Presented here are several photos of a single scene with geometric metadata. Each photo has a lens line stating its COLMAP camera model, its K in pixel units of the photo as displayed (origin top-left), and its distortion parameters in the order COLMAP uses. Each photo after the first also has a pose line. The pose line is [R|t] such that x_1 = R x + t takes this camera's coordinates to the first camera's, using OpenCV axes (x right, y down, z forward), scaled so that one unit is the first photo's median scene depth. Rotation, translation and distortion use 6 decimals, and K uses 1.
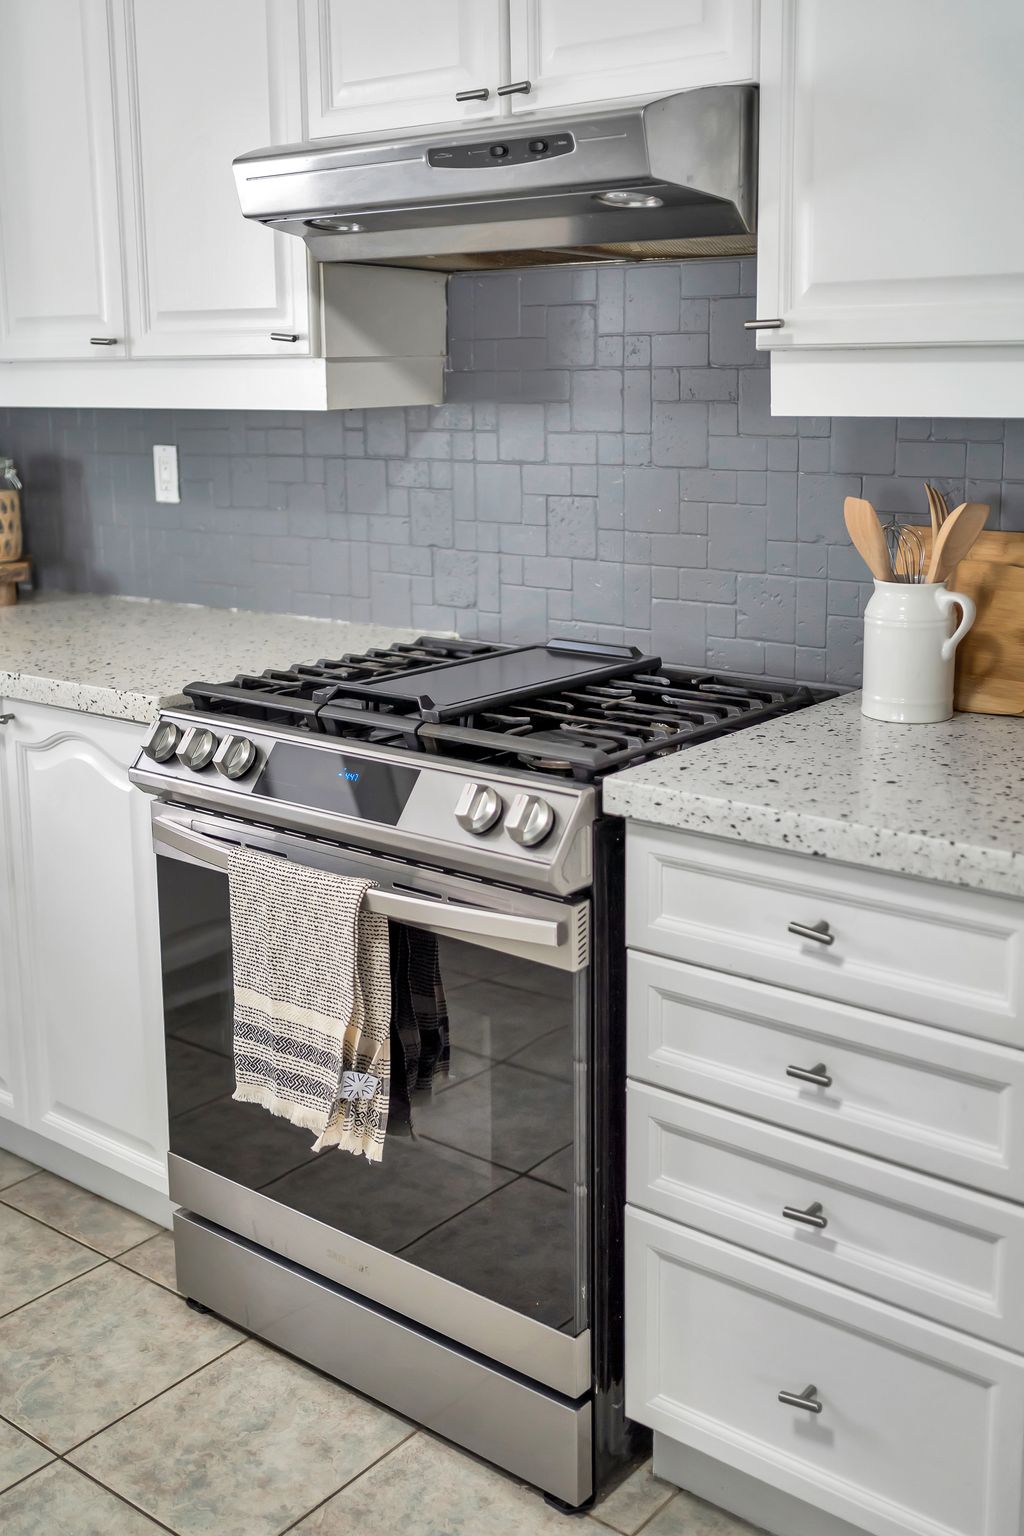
lens RADIAL K [[1594.8, 0, 504.7], [0, 1594.8, 648.0], [0, 0, 1]] dist [0.003615, 0.000000]
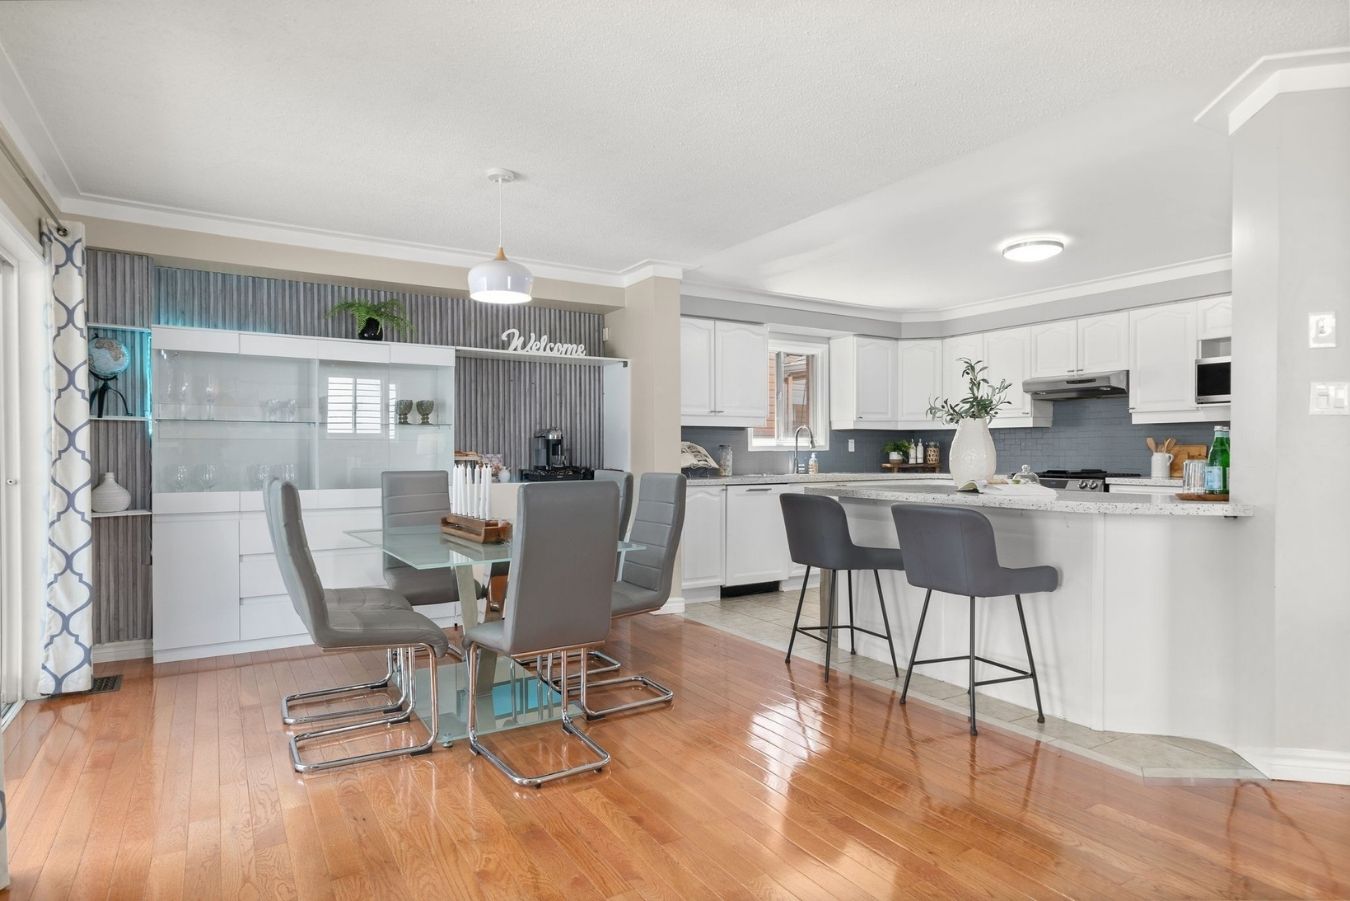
lens RADIAL K [[734.0, 0, 673.2], [0, 734.0, 459.9], [0, 0, 1]] dist [0.002131, 0.000505]
pose [[0.940791, 0.014375, -0.338681, -0.500706], [-0.067855, 0.986866, -0.146601, 0.492614], [0.332126, 0.160902, 0.929410, -2.038346]]
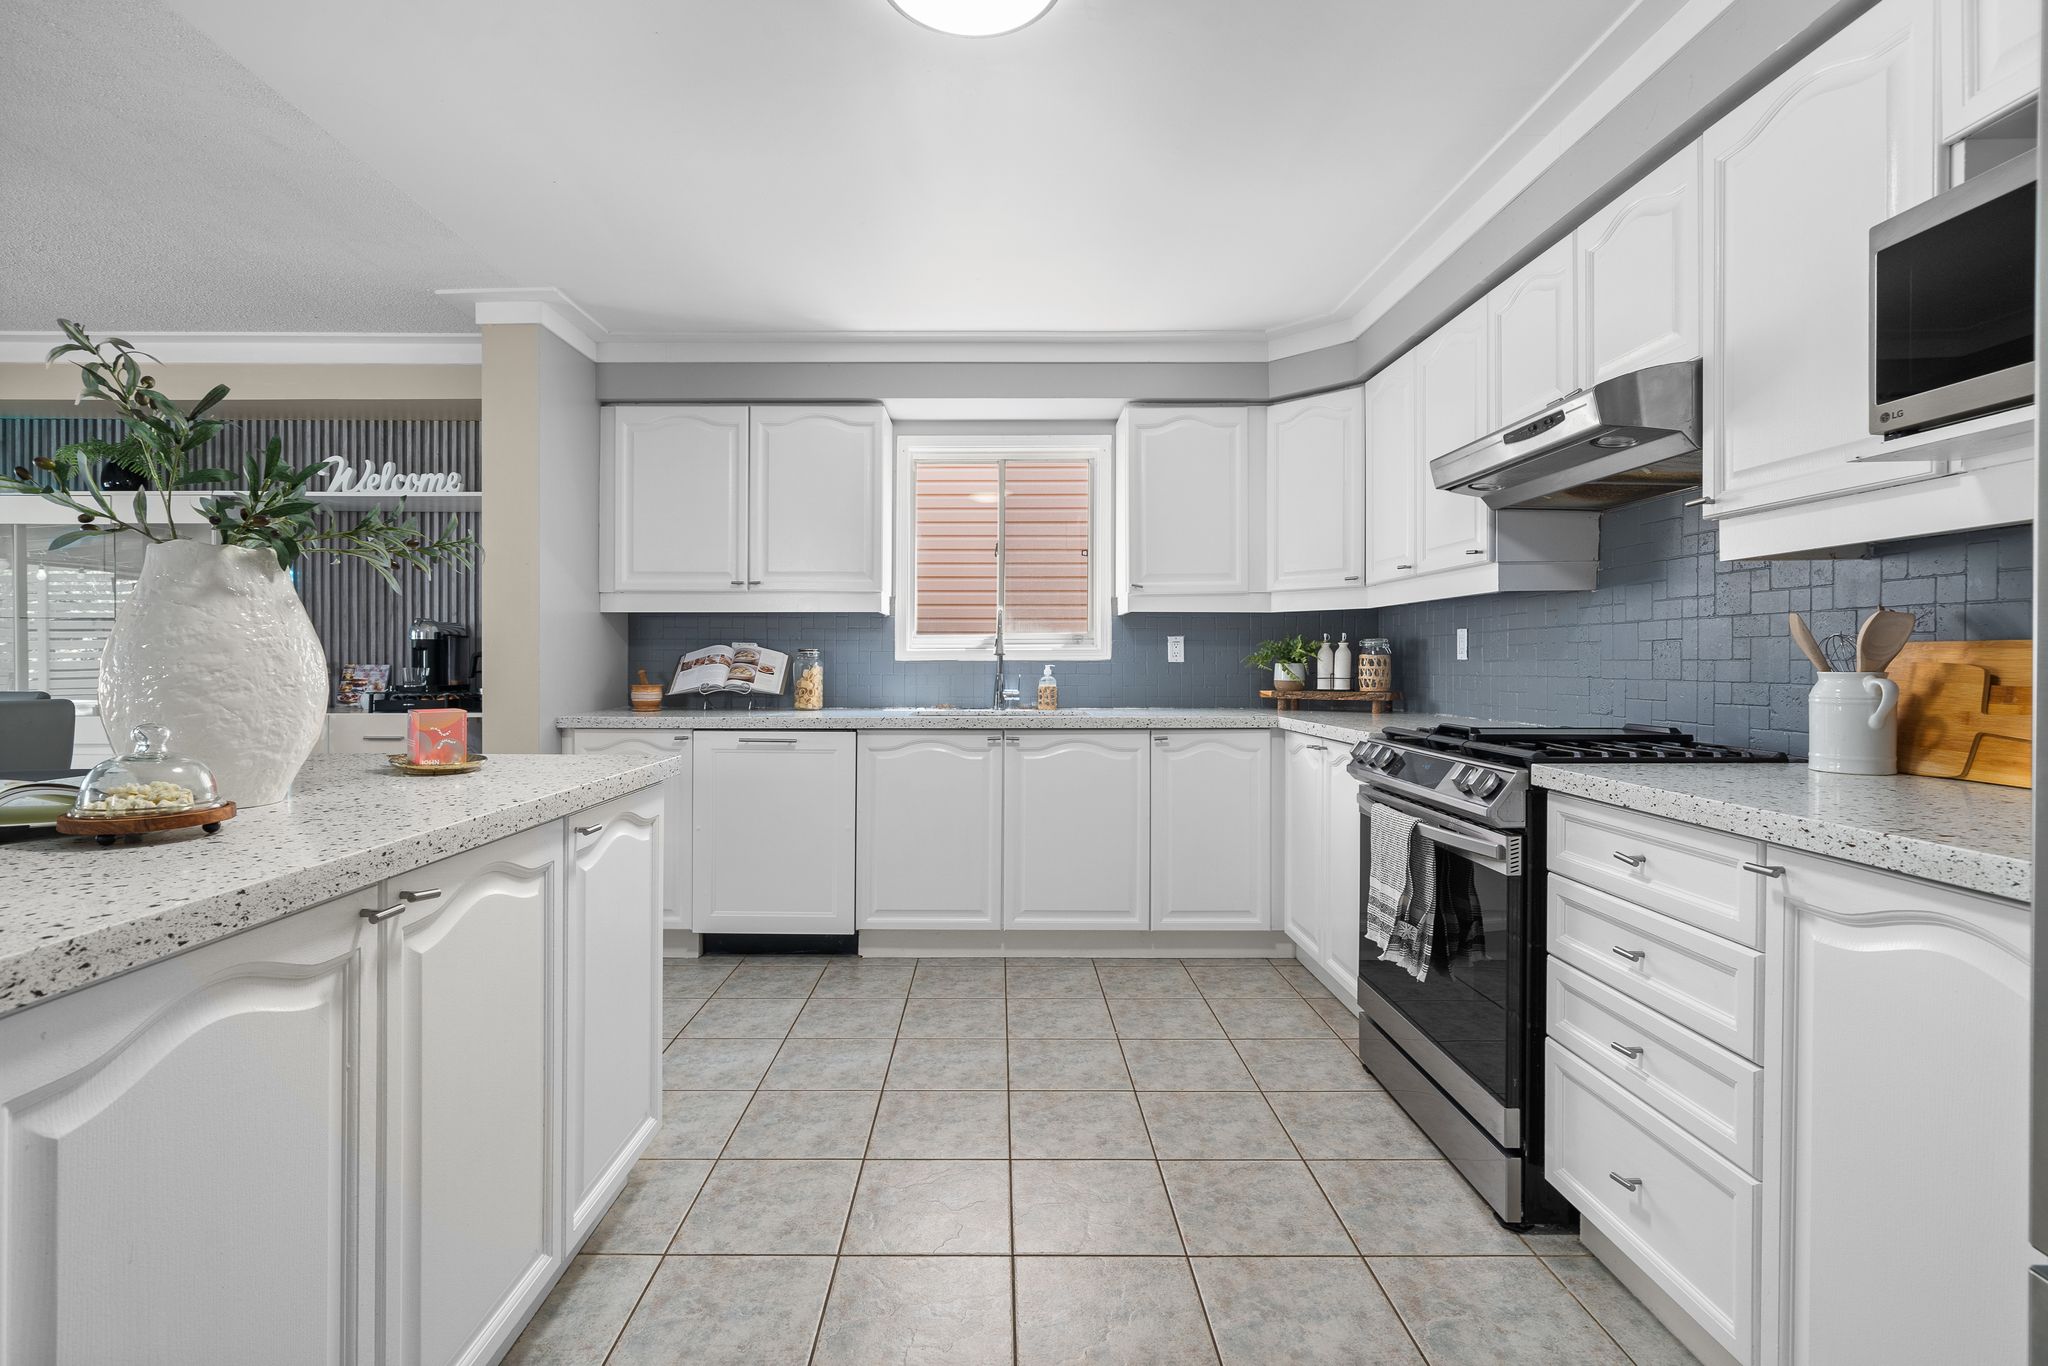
lens RADIAL K [[917.4, 0, 995.3], [0, 917.4, 661.7], [0, 0, 1]] dist [0.005039, -0.000064]
pose [[0.624552, 0.014488, -0.780849, 0.422807], [-0.142944, 0.985059, -0.096055, 0.134181], [0.767790, 0.171609, 0.617292, -0.071105]]
